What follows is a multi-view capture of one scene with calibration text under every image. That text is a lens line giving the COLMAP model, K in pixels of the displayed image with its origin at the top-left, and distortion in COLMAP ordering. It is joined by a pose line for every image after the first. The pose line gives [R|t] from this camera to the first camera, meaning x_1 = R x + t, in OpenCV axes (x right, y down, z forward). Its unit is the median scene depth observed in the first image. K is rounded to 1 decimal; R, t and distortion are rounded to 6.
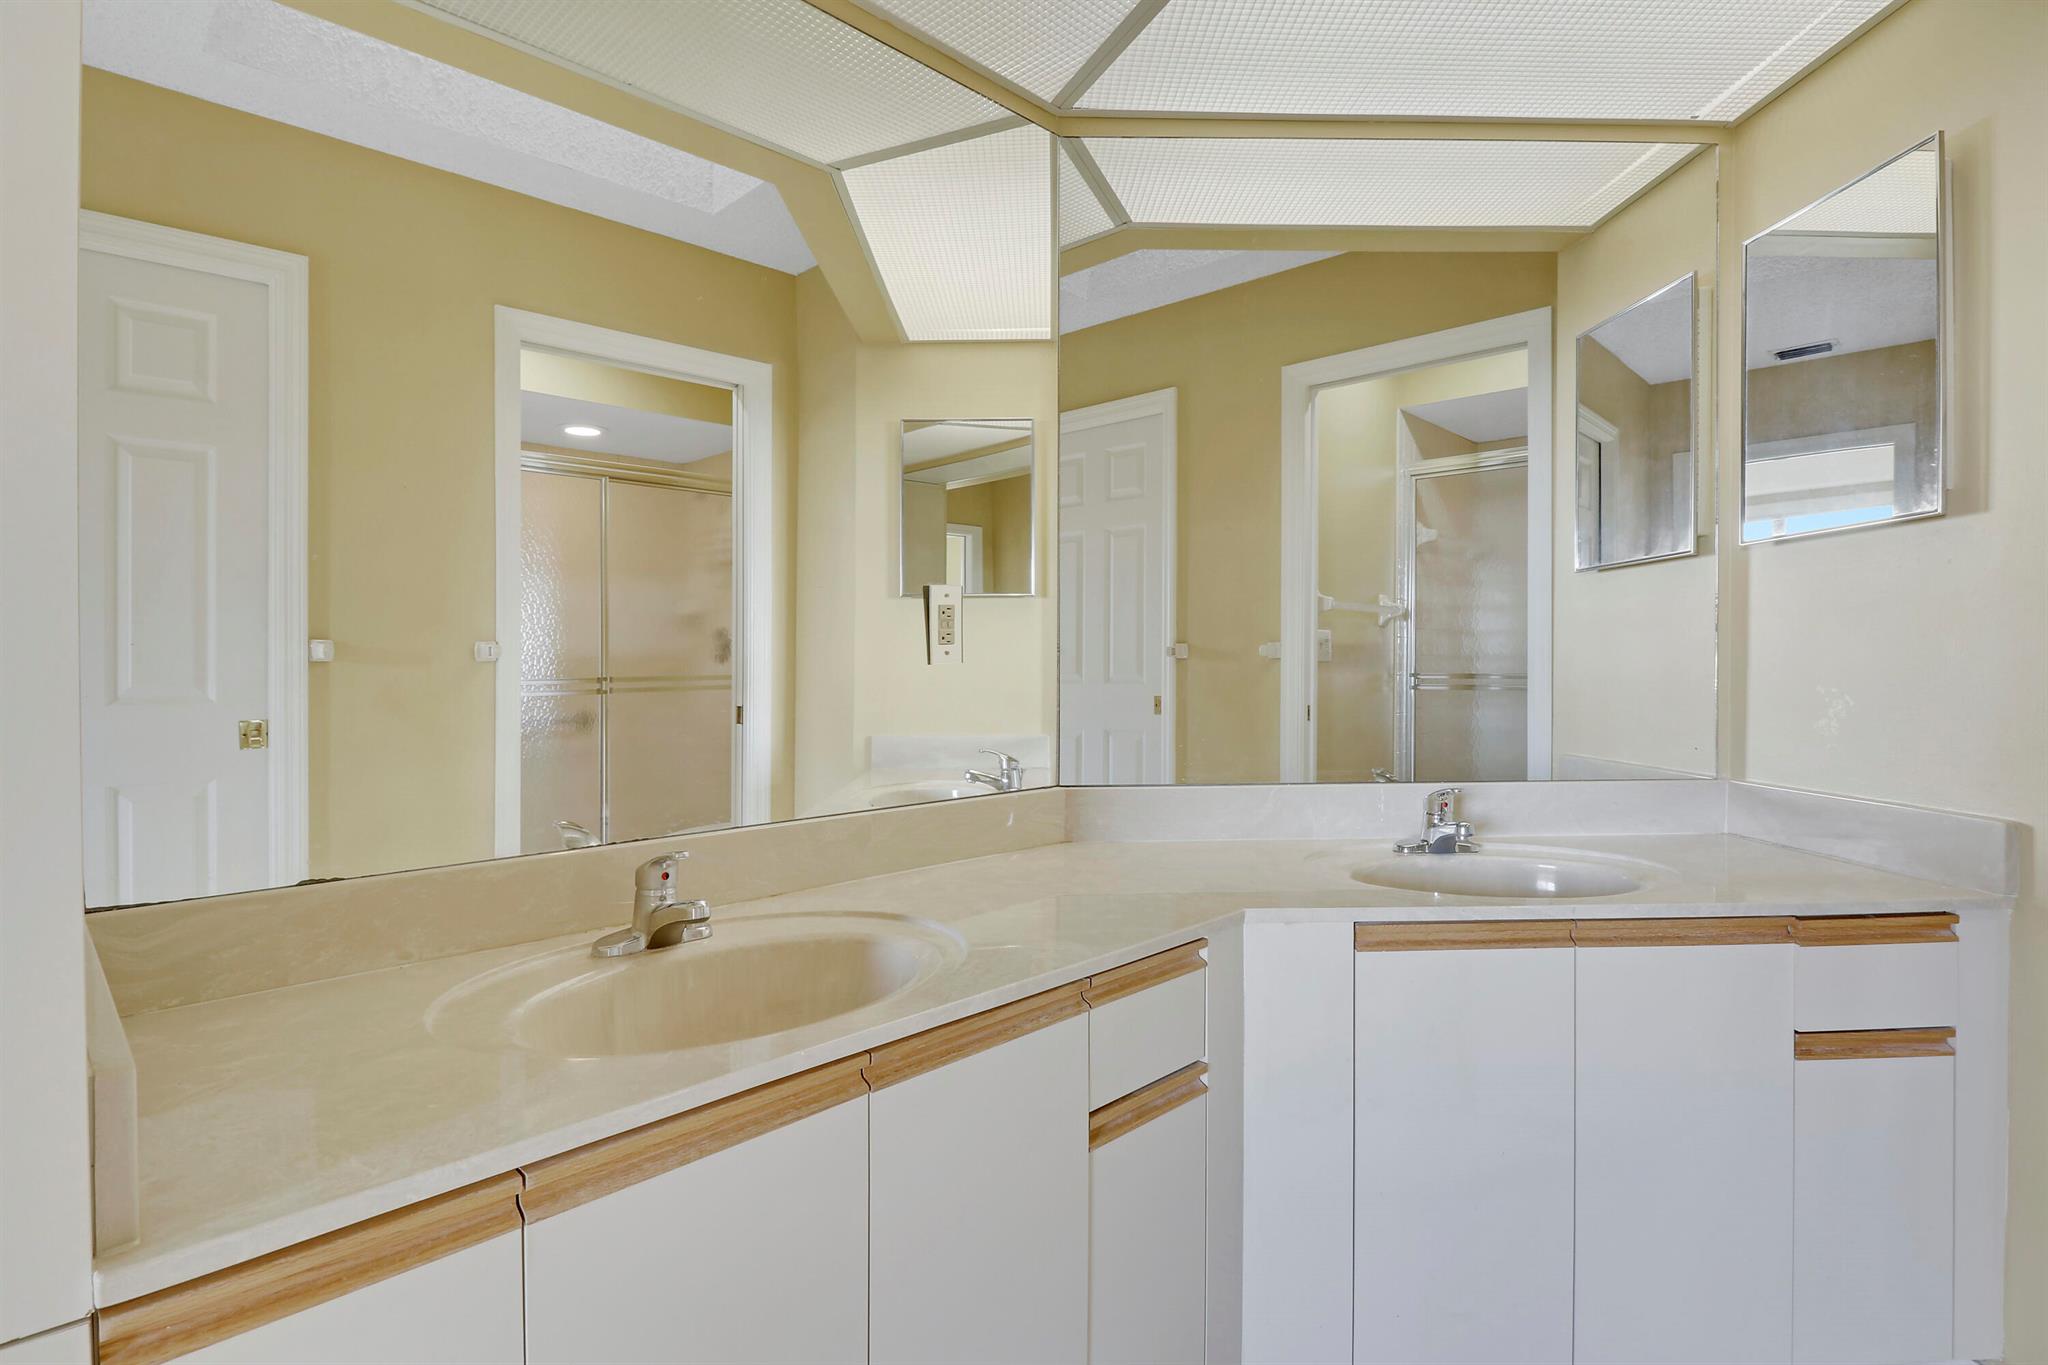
lens RADIAL K [[1005.6, 0, 1027.7], [0, 1005.6, 674.7], [0, 0, 1]] dist [0.005420, -0.013717]
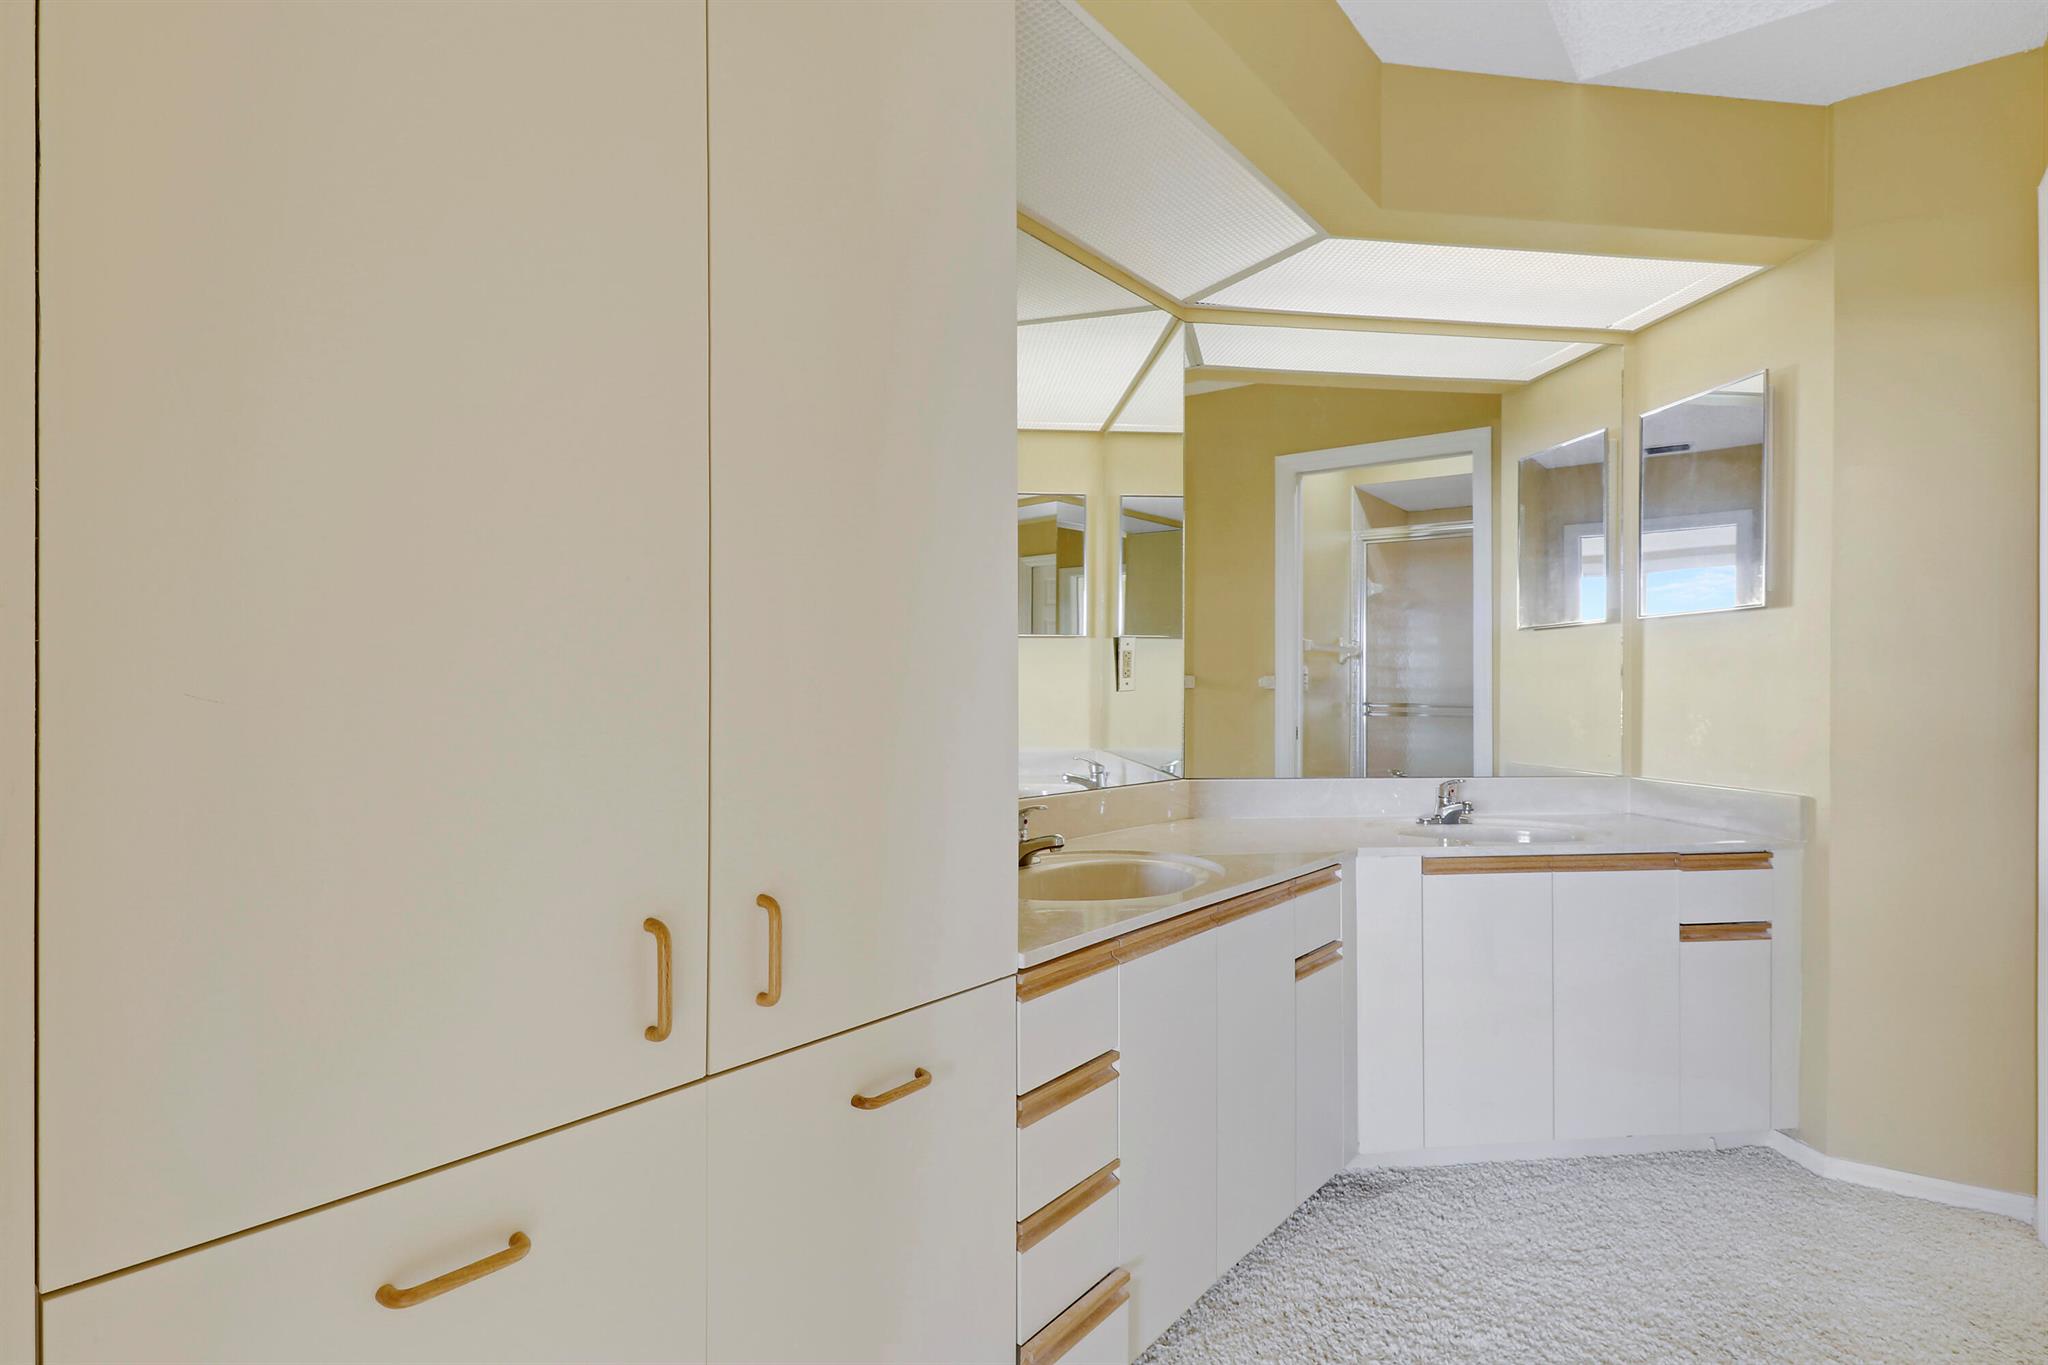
lens RADIAL K [[948.6, 0, 1022.5], [0, 948.6, 688.6], [0, 0, 1]] dist [-0.022591, 0.000078]
pose [[0.997699, 0.014141, 0.066310, -0.263830], [-0.013400, 0.999843, -0.011601, 0.002054], [-0.066463, 0.010686, 0.997732, -0.295381]]
